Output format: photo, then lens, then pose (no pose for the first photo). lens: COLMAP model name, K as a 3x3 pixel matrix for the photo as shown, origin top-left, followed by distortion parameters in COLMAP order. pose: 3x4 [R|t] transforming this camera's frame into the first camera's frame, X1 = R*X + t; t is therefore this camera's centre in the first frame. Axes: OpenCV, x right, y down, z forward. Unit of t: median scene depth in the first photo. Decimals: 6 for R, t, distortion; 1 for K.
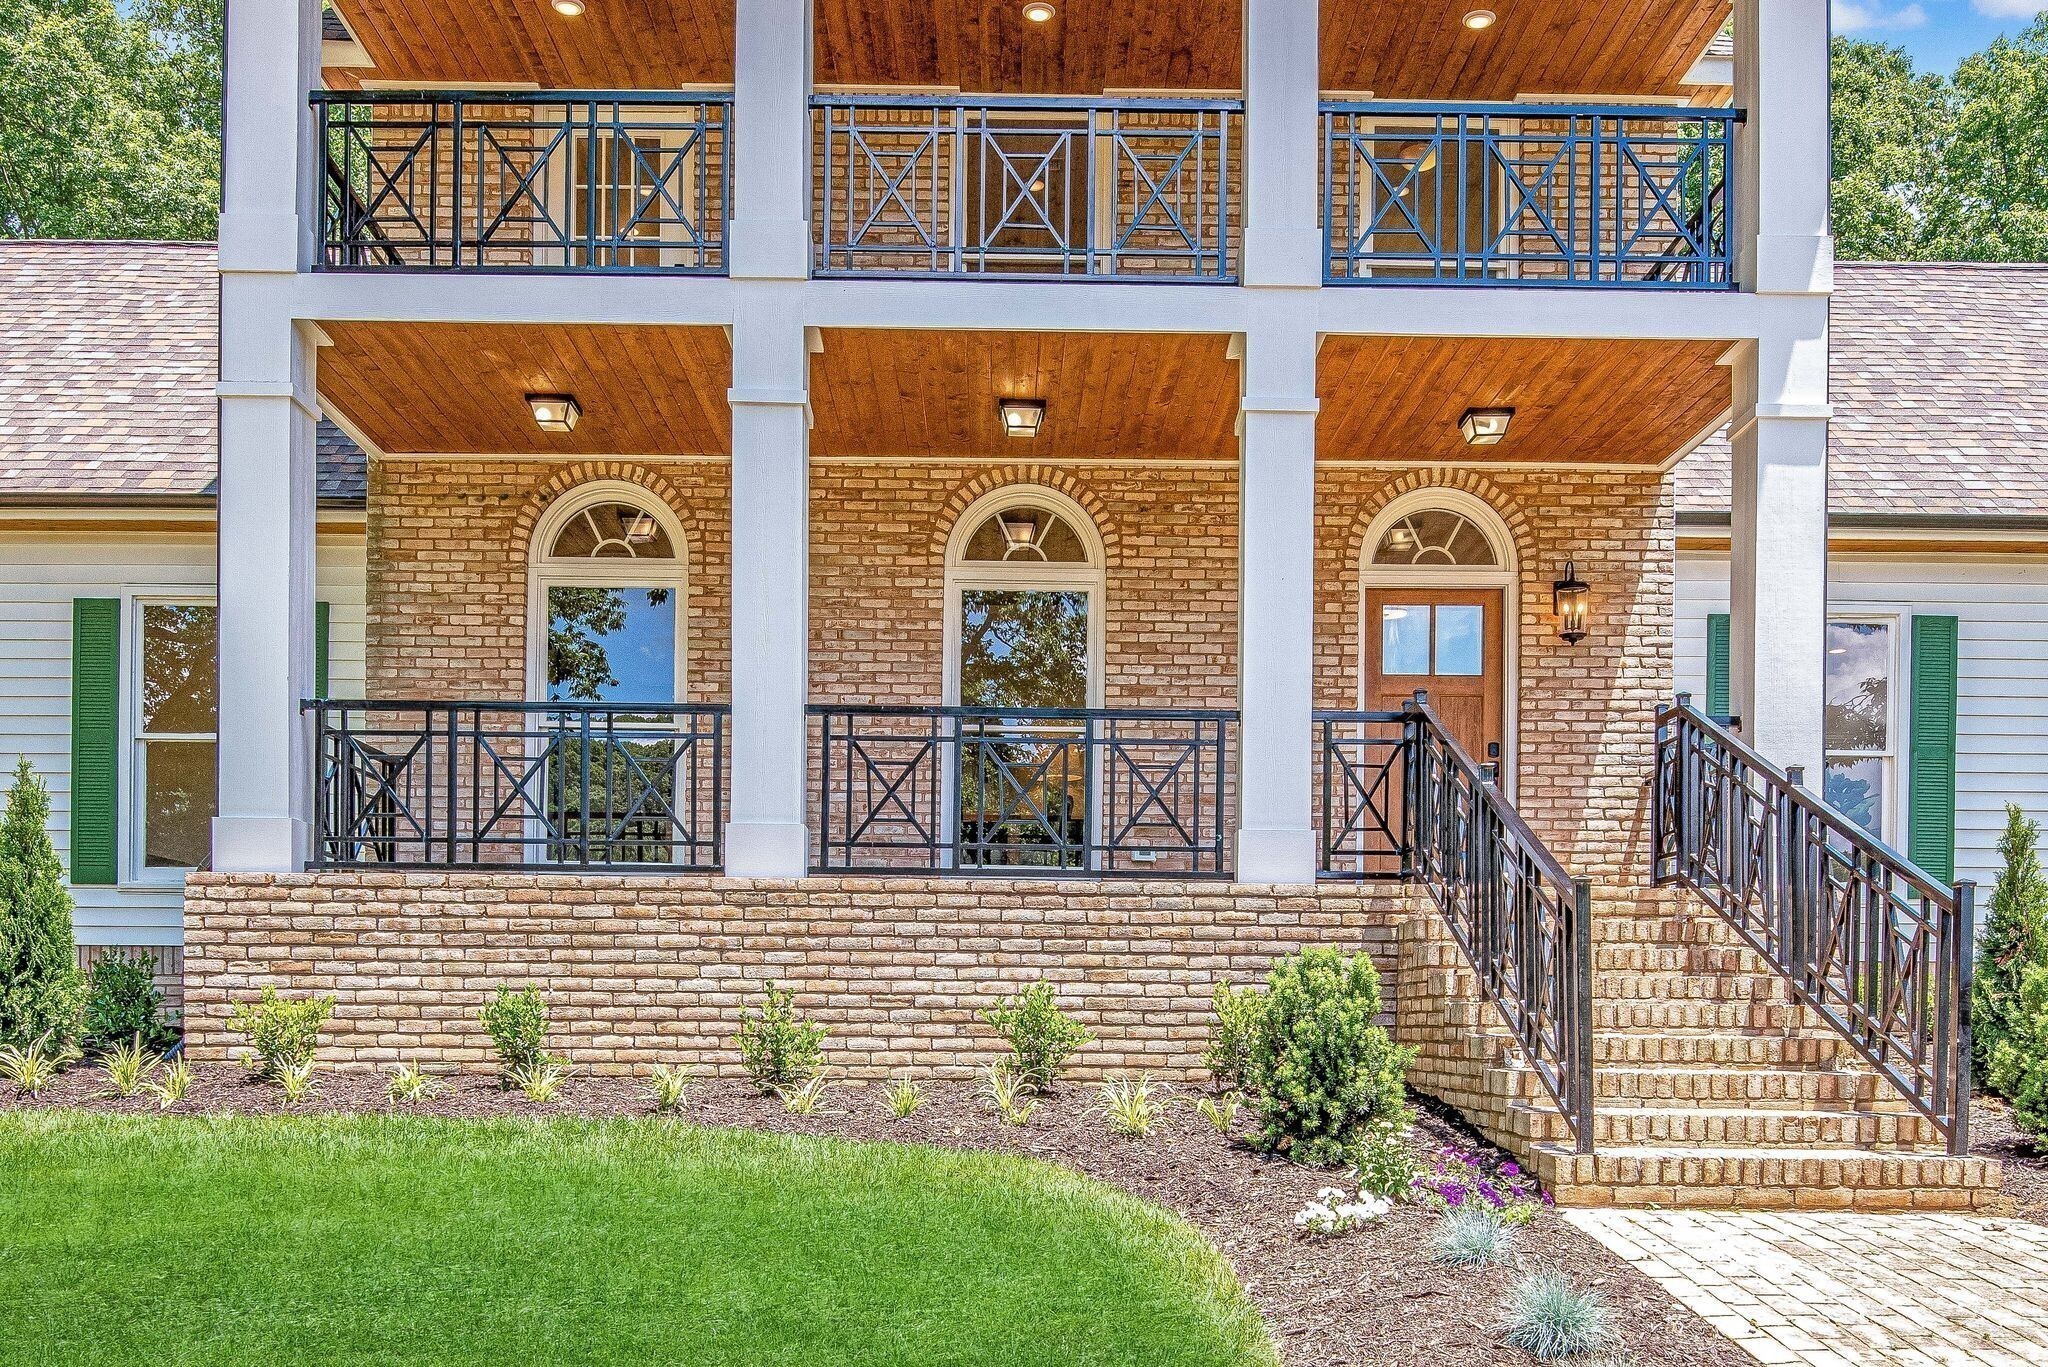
lens RADIAL K [[1819.4, 0, 1027.9], [0, 1819.4, 1039.9], [0, 0, 1]] dist [-0.003072, -0.005025]
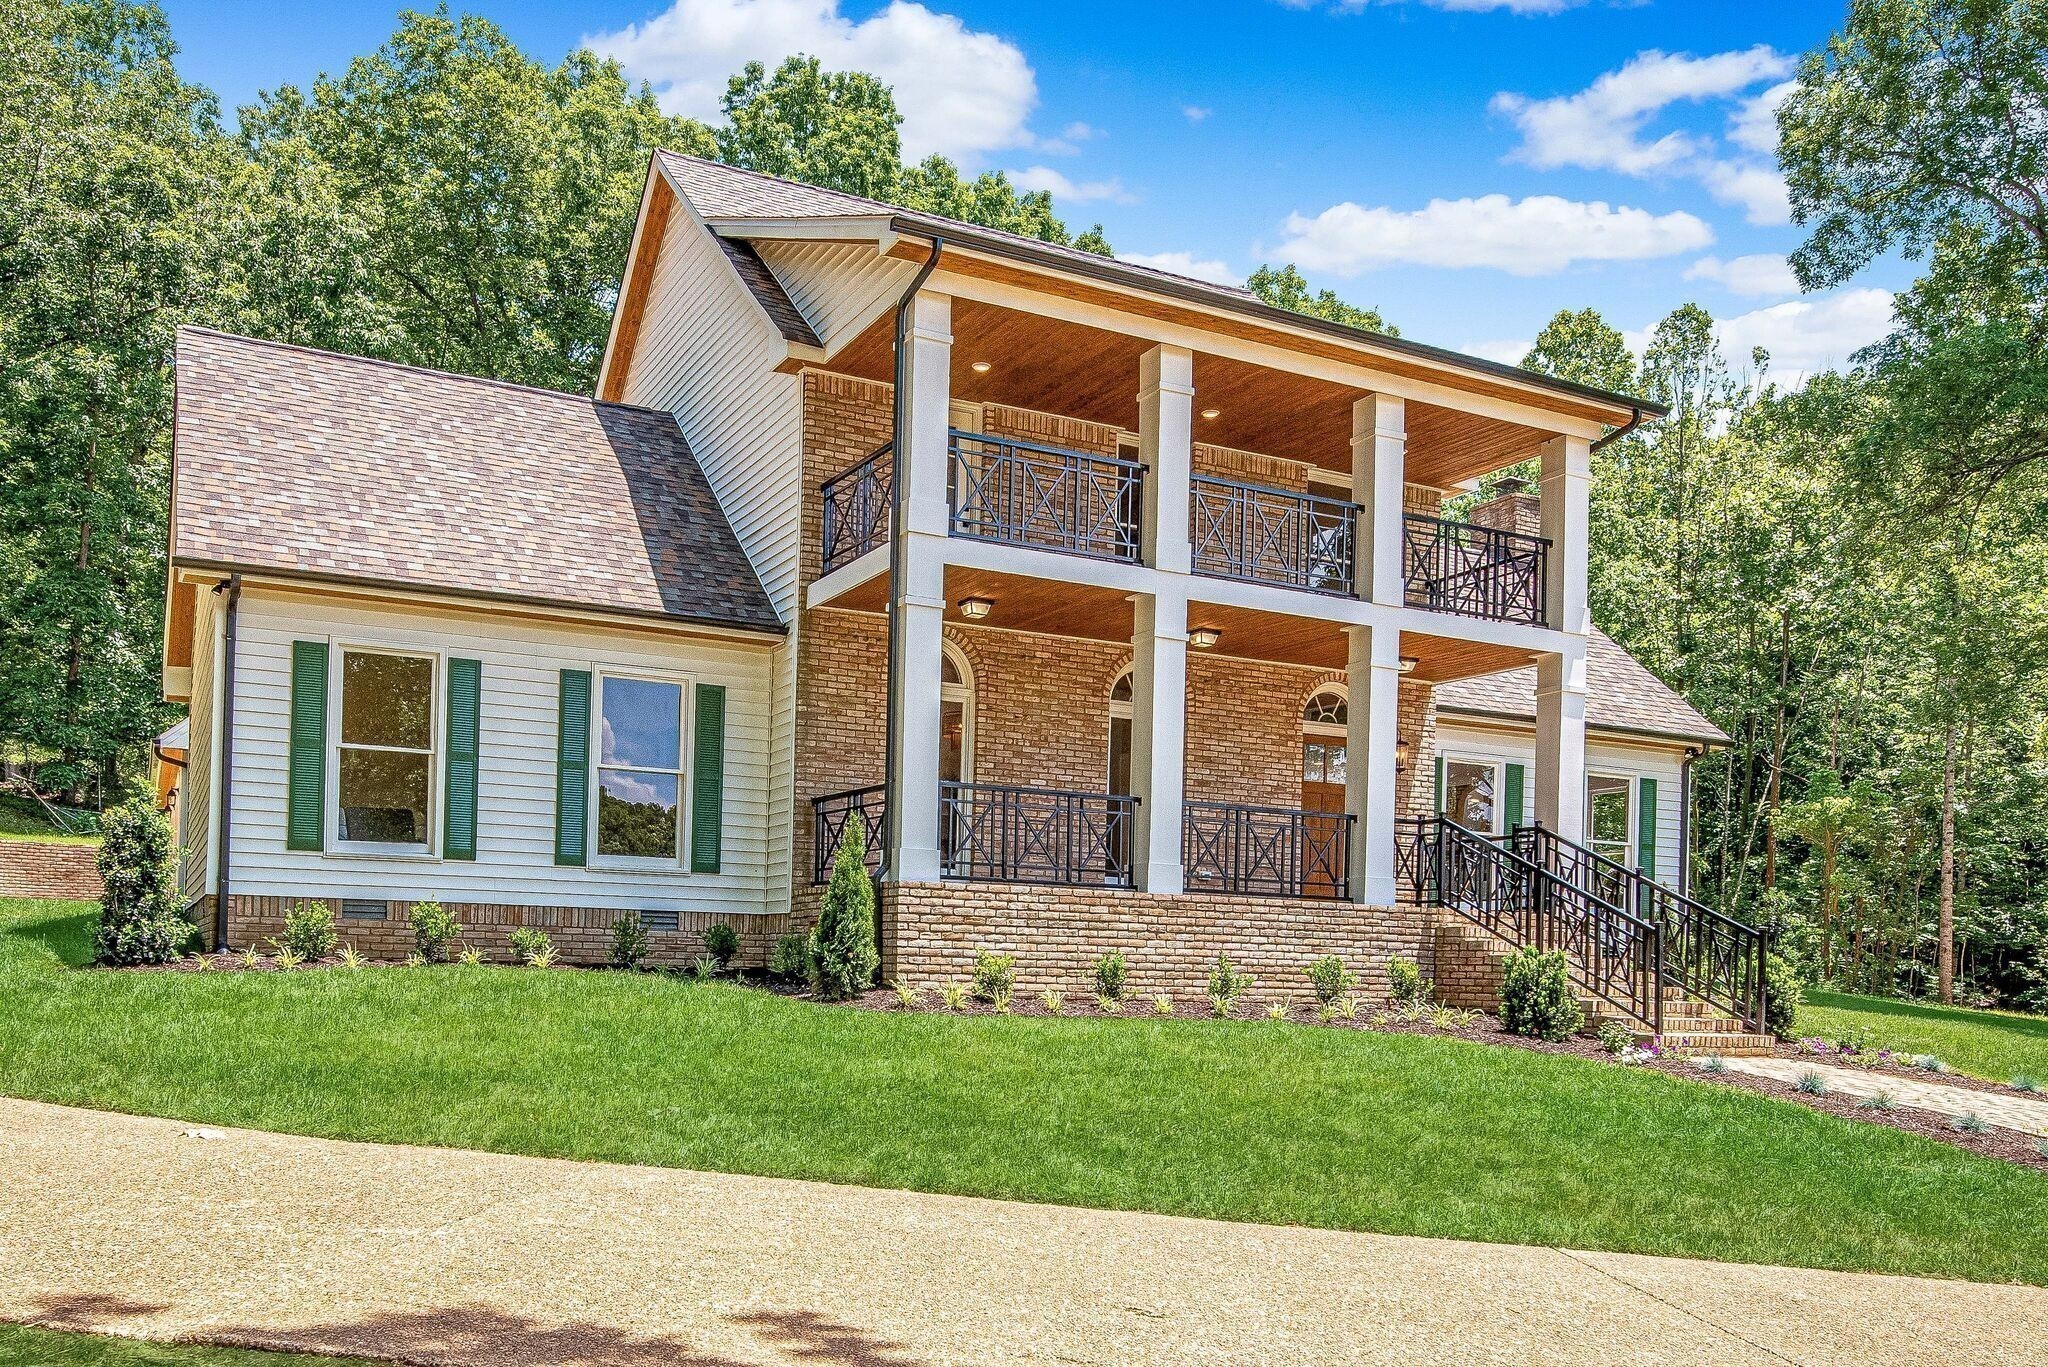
lens RADIAL K [[1653.7, 0, 898.3], [0, 1653.7, 964.6], [0, 0, 1]] dist [-0.004860, -0.009061]
pose [[0.907907, 0.015503, 0.418884, -1.100657], [-0.014165, 0.999880, -0.006303, -0.002053], [-0.418931, -0.000211, 0.908018, -0.419358]]
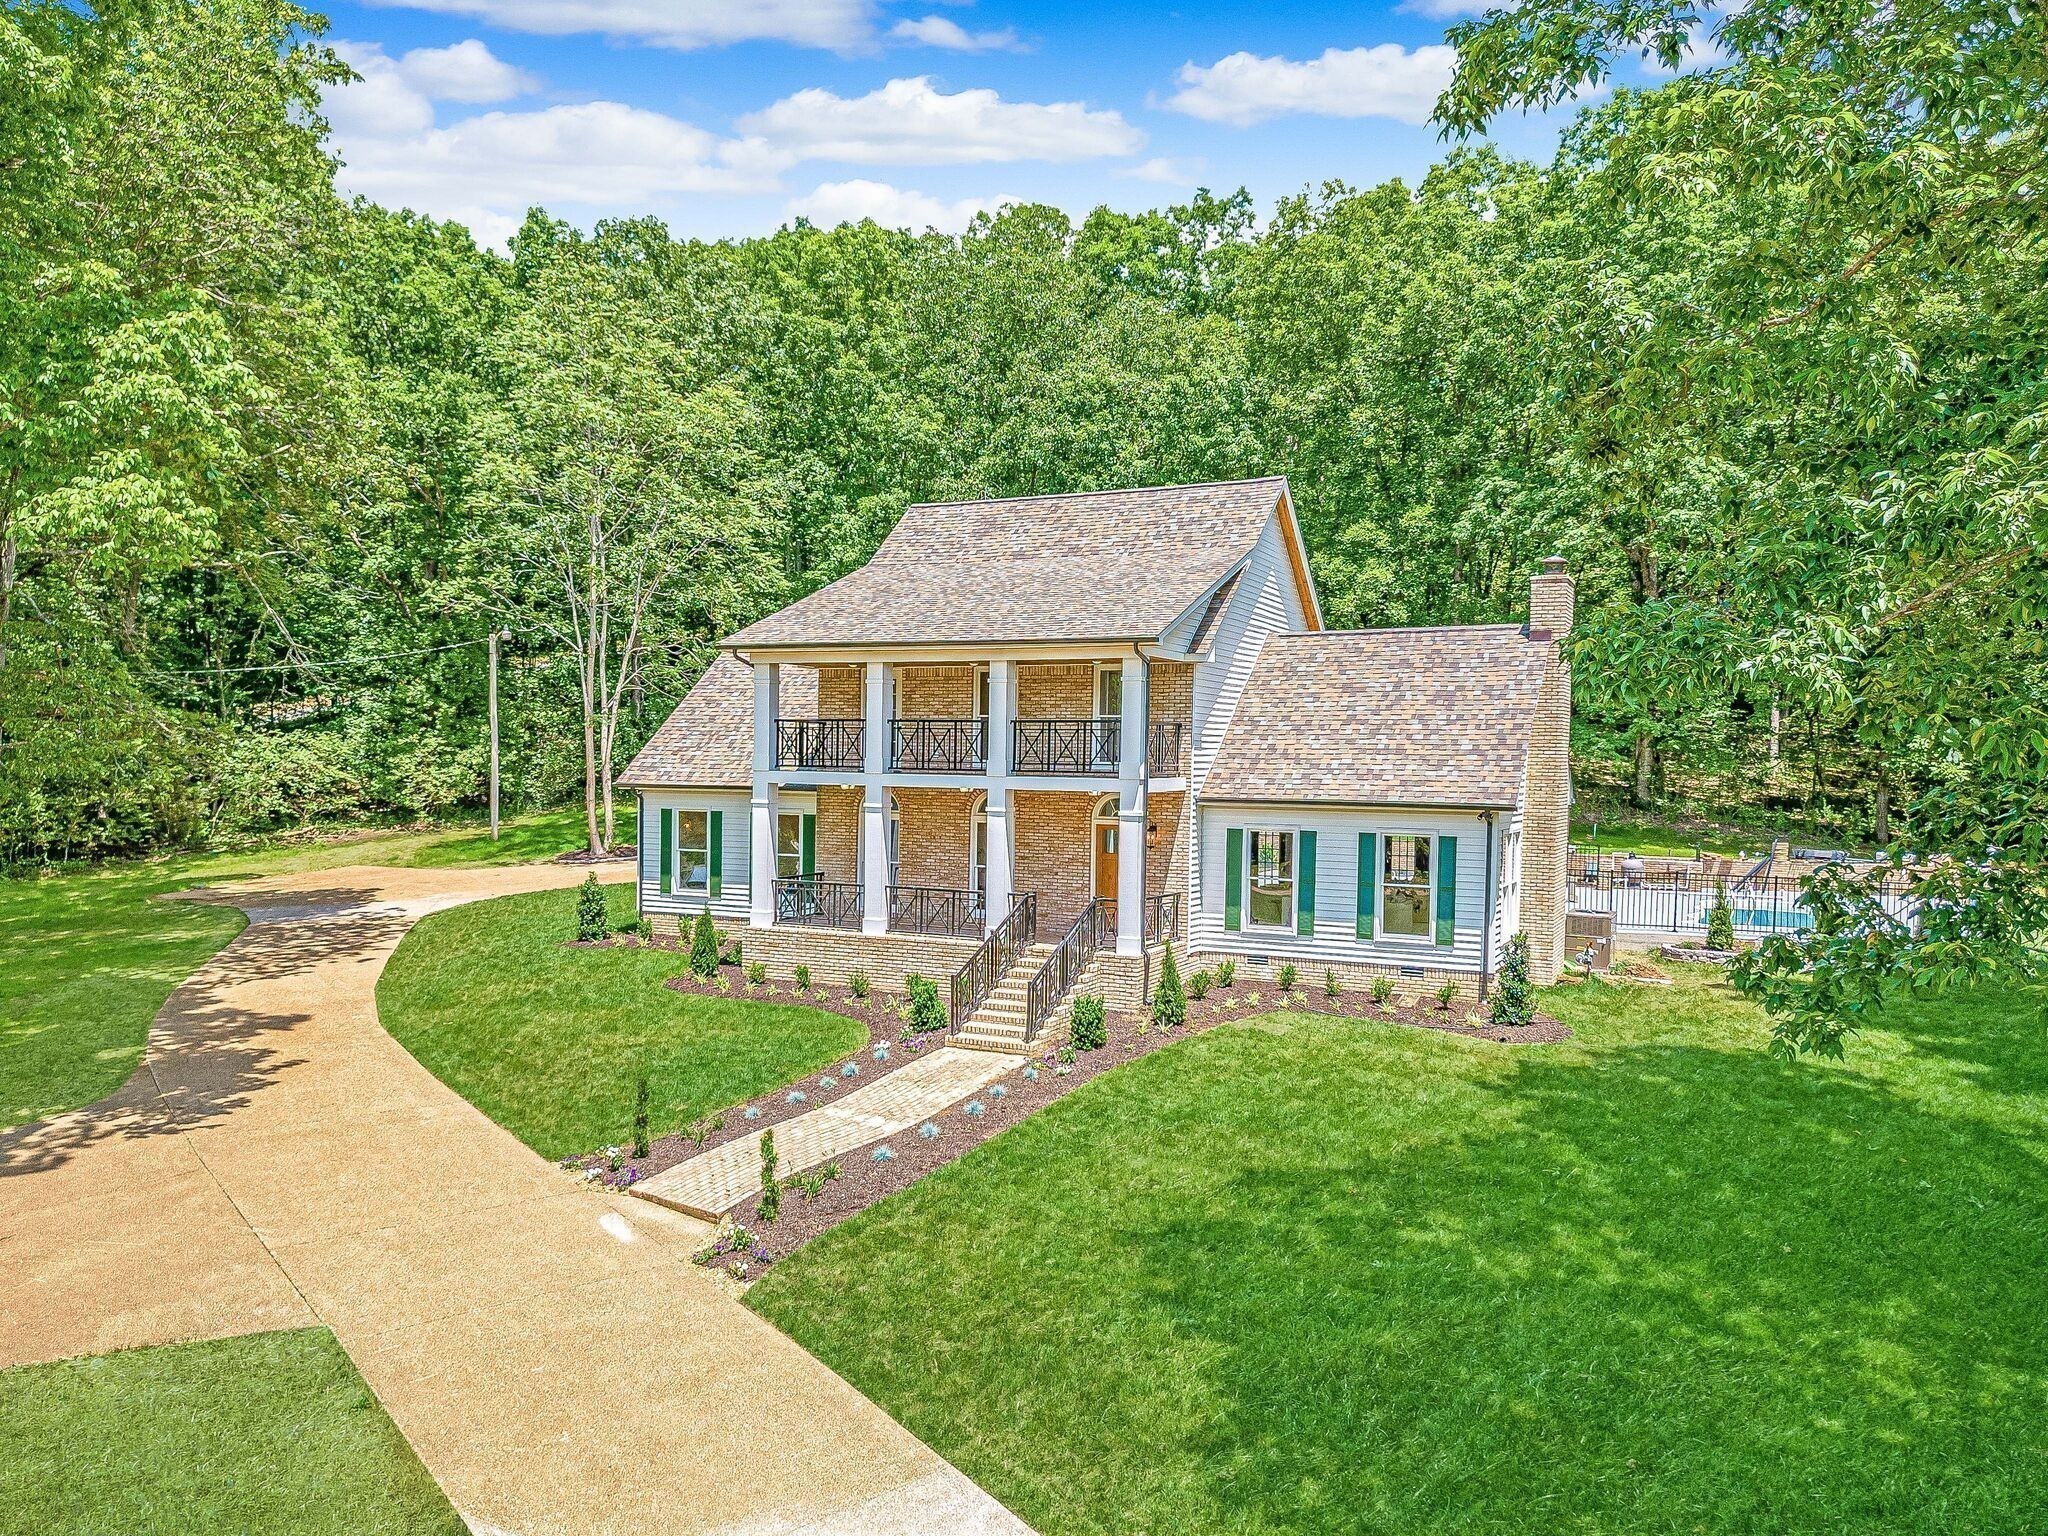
lens RADIAL K [[1530.8, 0, 1019.5], [0, 1530.8, 812.7], [0, 0, 1]] dist [0.077319, -0.069462]
pose [[0.890730, 0.021234, -0.454036, 1.548235], [-0.010286, 0.999594, 0.026571, -0.425710], [0.454415, -0.018997, 0.890587, -1.656412]]
